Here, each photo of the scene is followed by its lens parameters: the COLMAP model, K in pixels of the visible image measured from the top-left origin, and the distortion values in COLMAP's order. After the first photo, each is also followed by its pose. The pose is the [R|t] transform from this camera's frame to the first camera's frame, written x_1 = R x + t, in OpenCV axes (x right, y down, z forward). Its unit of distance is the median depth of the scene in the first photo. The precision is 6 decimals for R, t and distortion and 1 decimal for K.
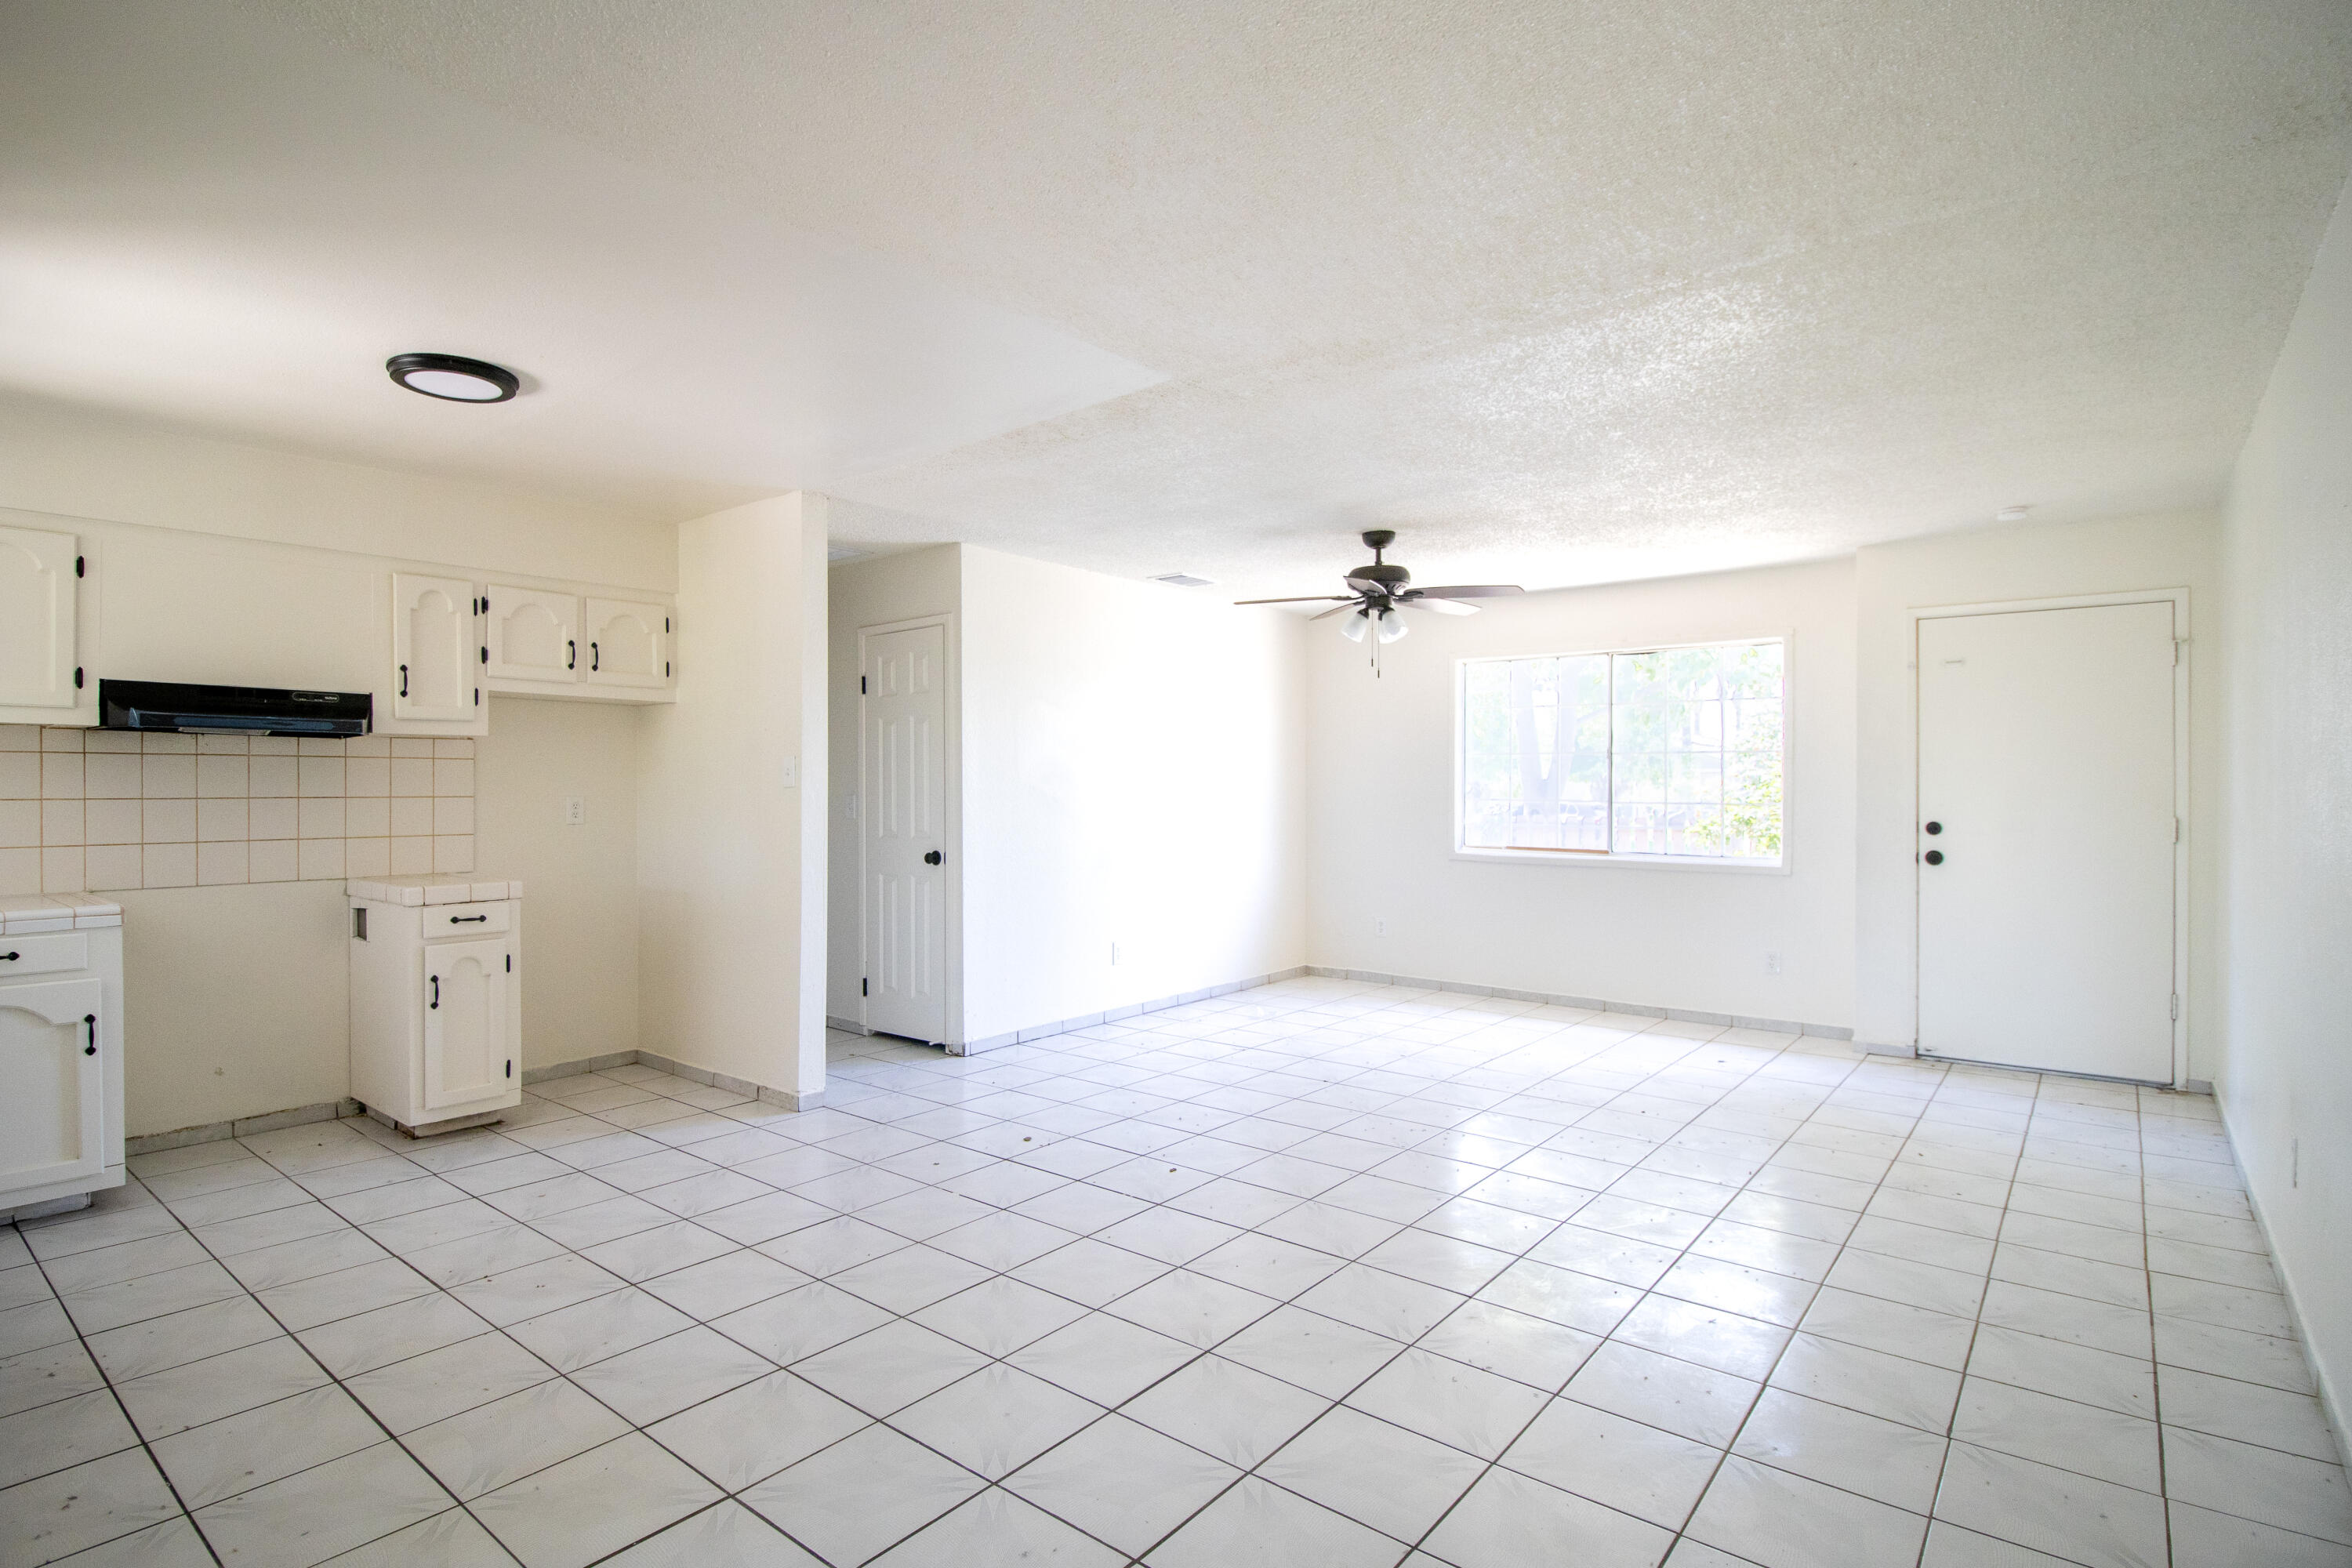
lens RADIAL K [[1171.9, 0, 1132.4], [0, 1171.9, 789.6], [0, 0, 1]] dist [-0.013049, -0.004201]
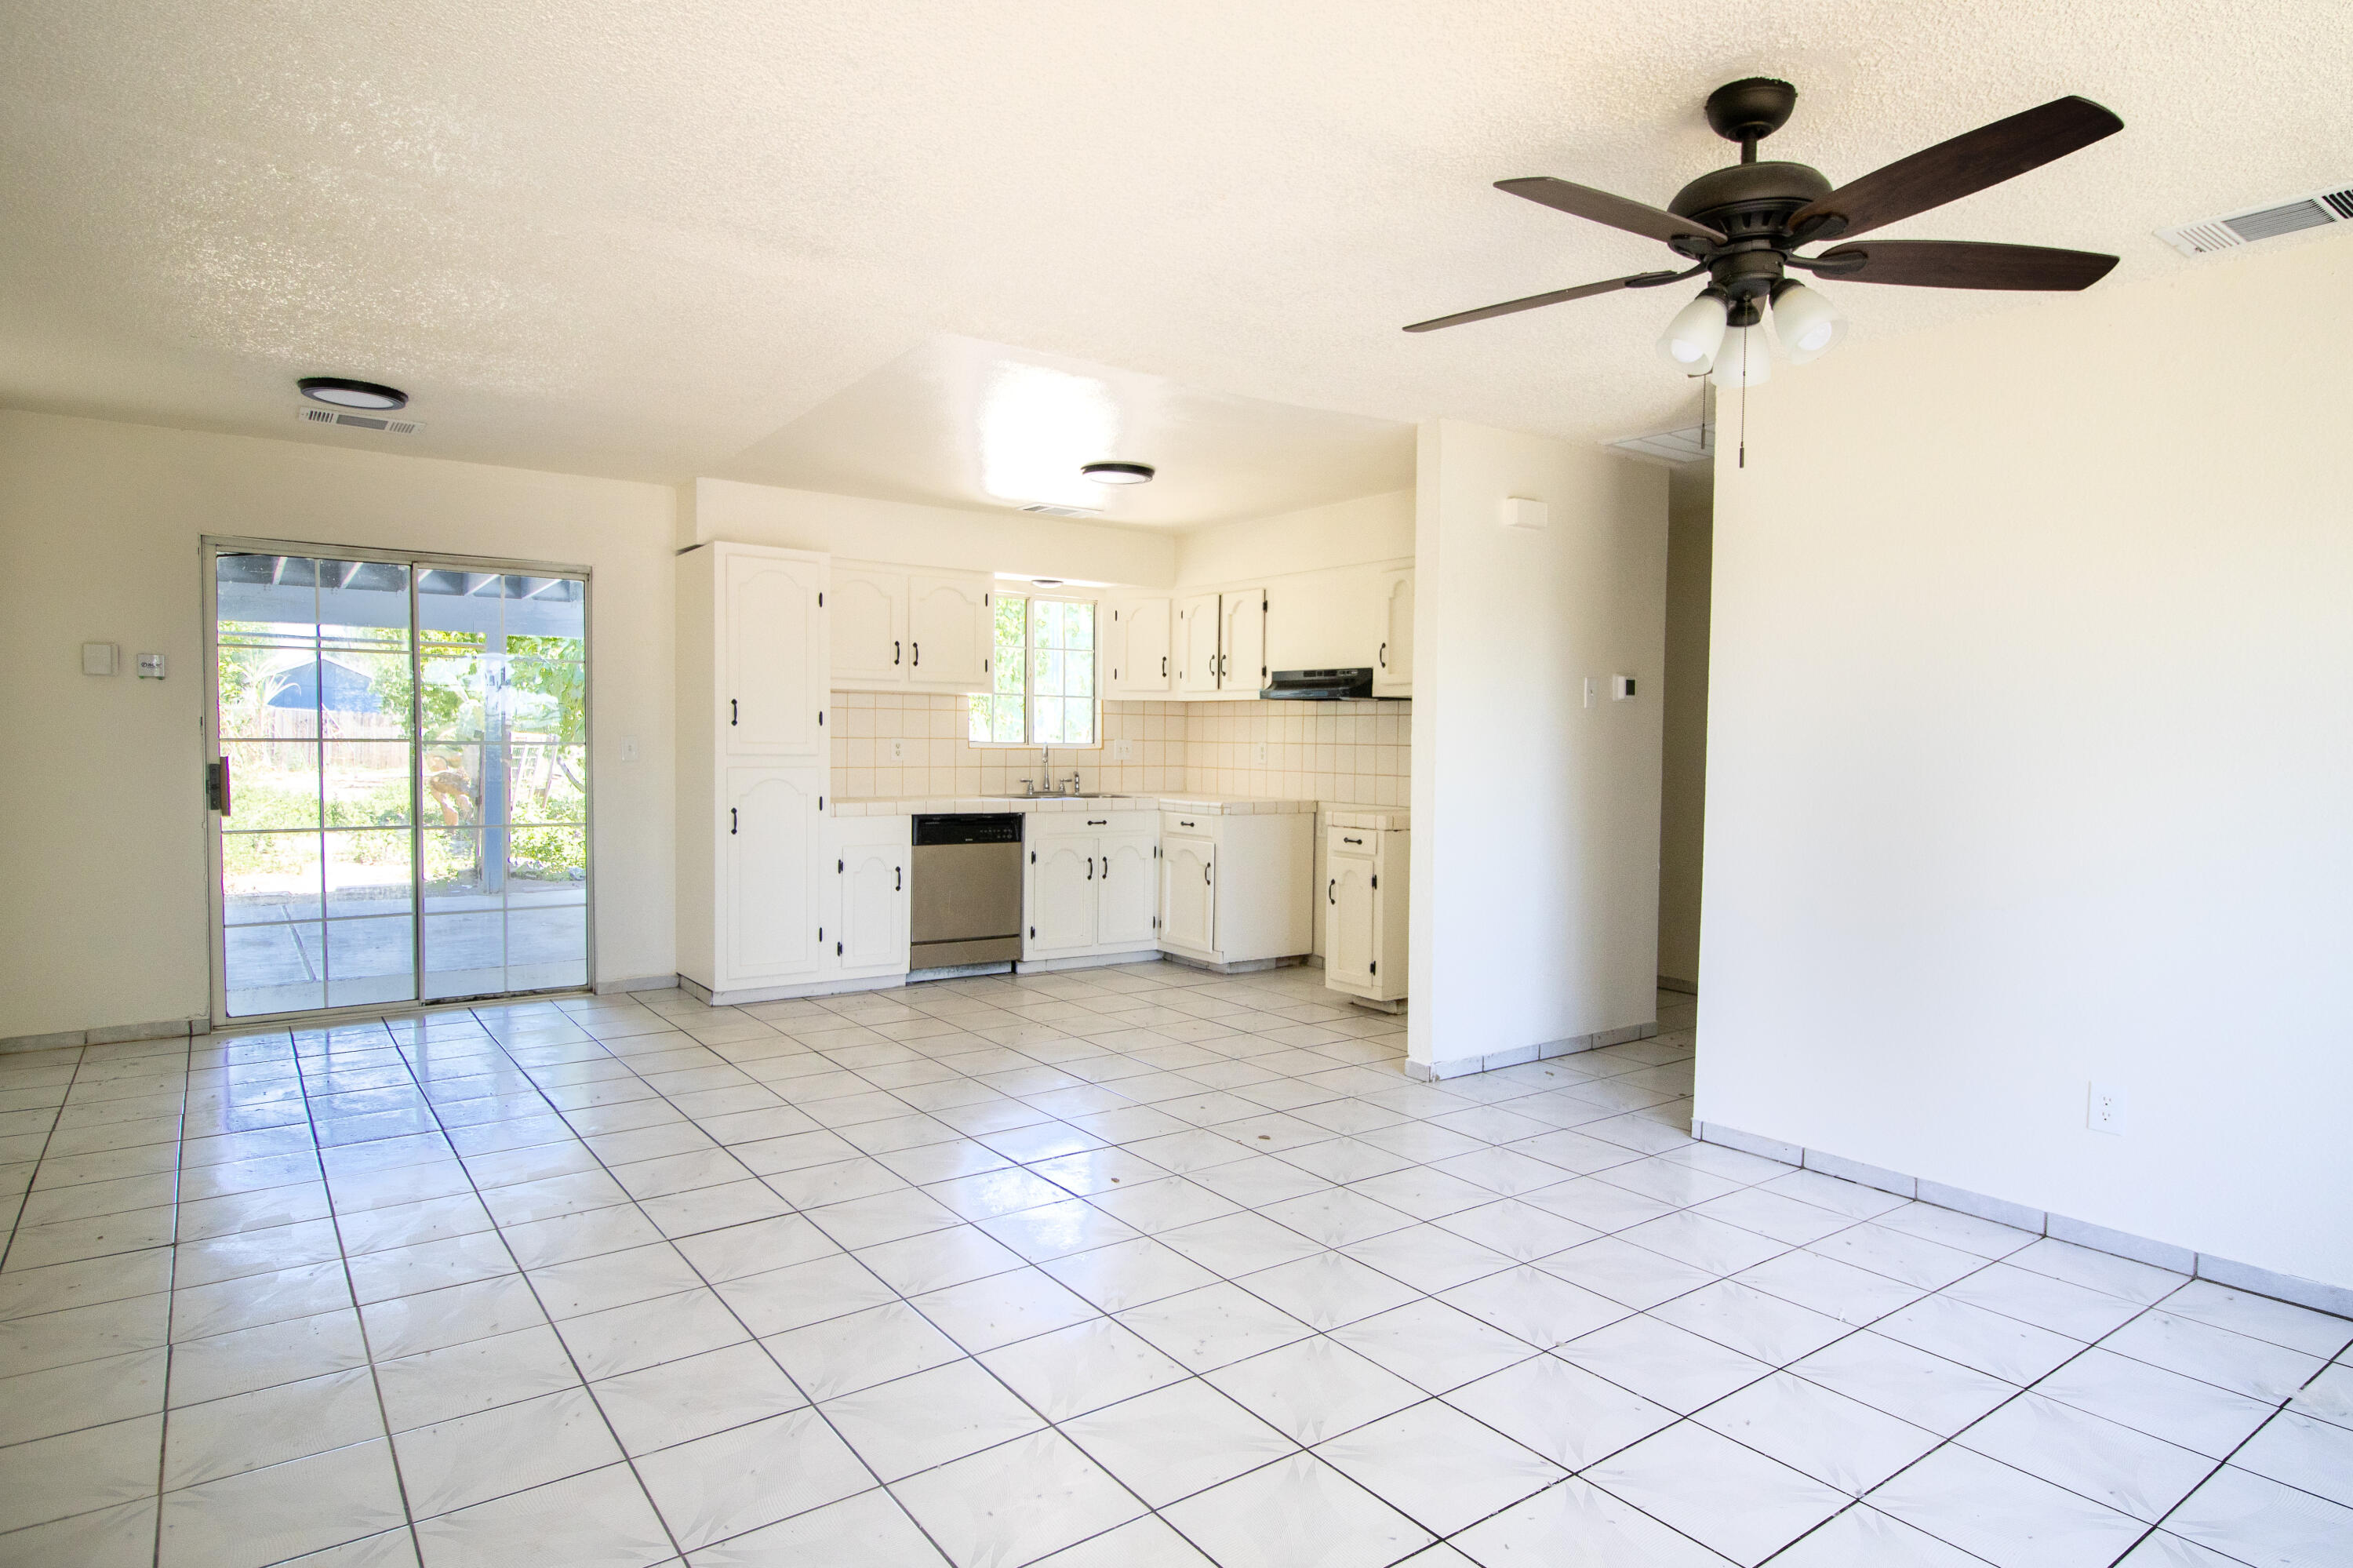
lens RADIAL K [[1302.1, 0, 1174.9], [0, 1302.1, 787.9], [0, 0, 1]] dist [-0.017535, 0.002808]
pose [[-0.237483, 0.036858, -0.970692, 0.846537], [-0.015116, 0.999019, 0.041632, -0.002875], [0.971274, 0.024560, -0.236693, 1.135068]]
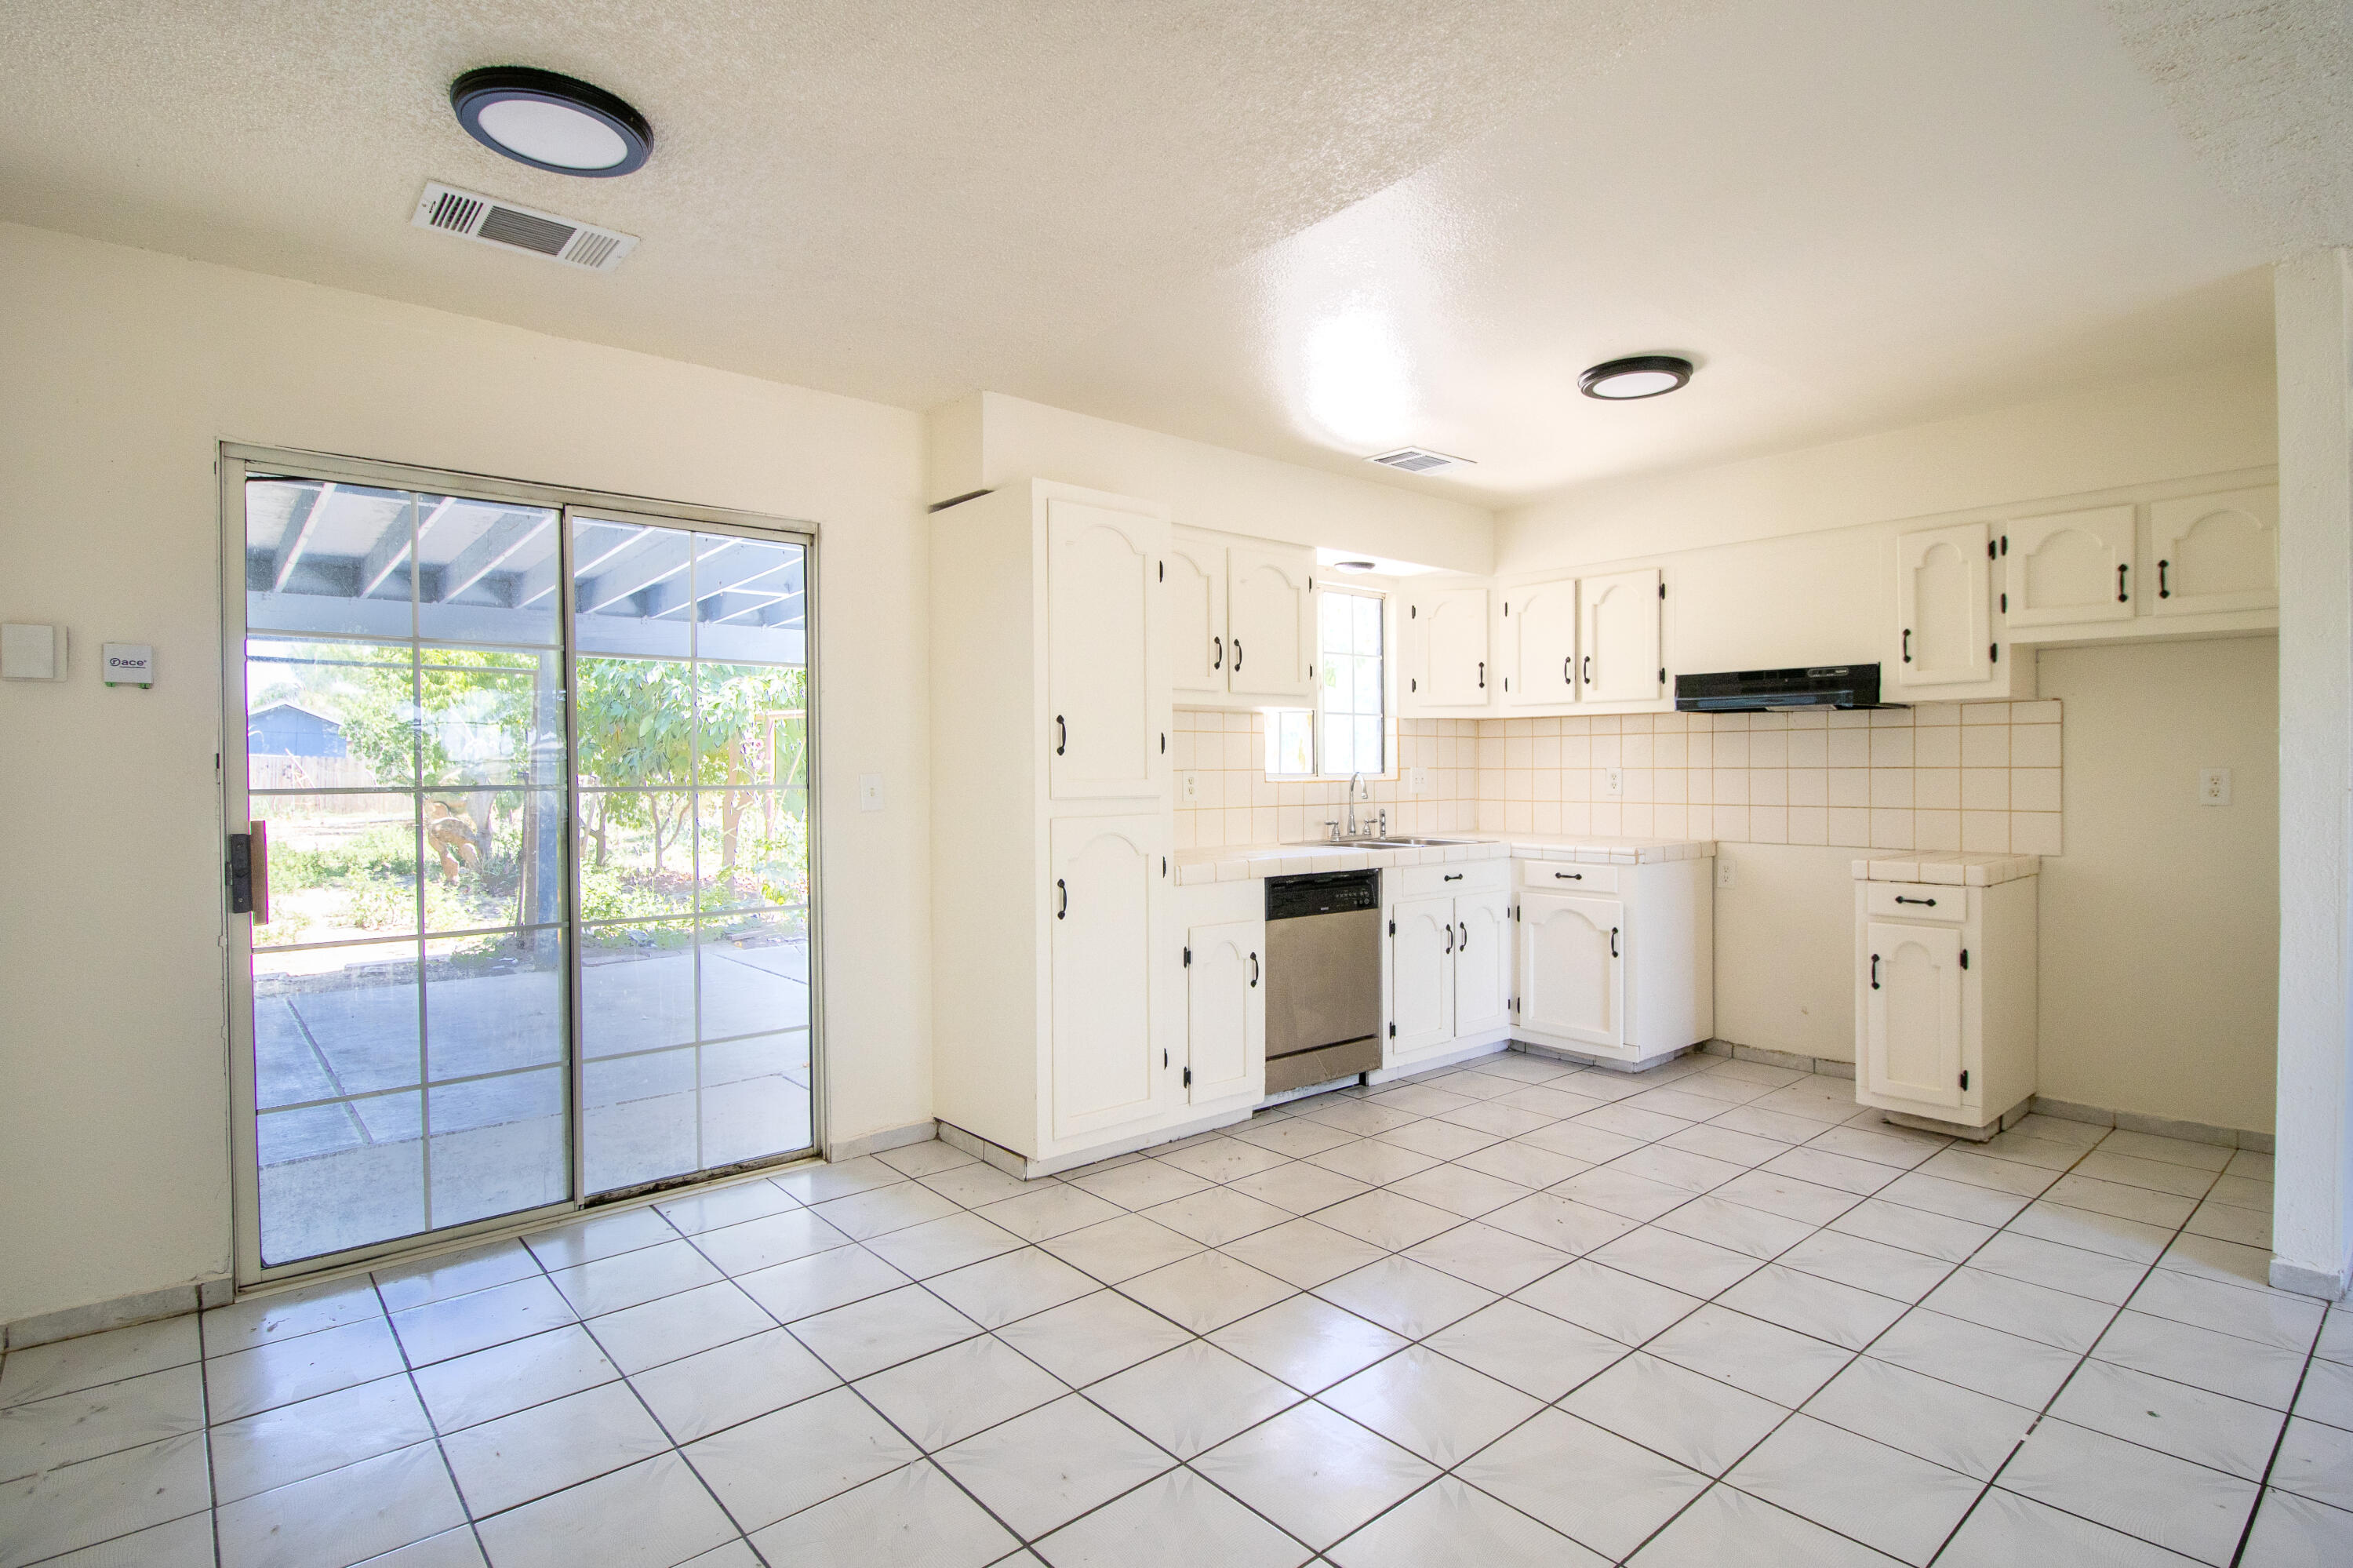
lens RADIAL K [[1172.4, 0, 1177.8], [0, 1172.4, 777.5], [0, 0, 1]] dist [-0.013049, -0.004201]
pose [[-0.159725, 0.010709, -0.987103, 0.420528], [0.002984, 0.999942, 0.010365, 0.002966], [0.987157, -0.001290, -0.159748, 0.569542]]
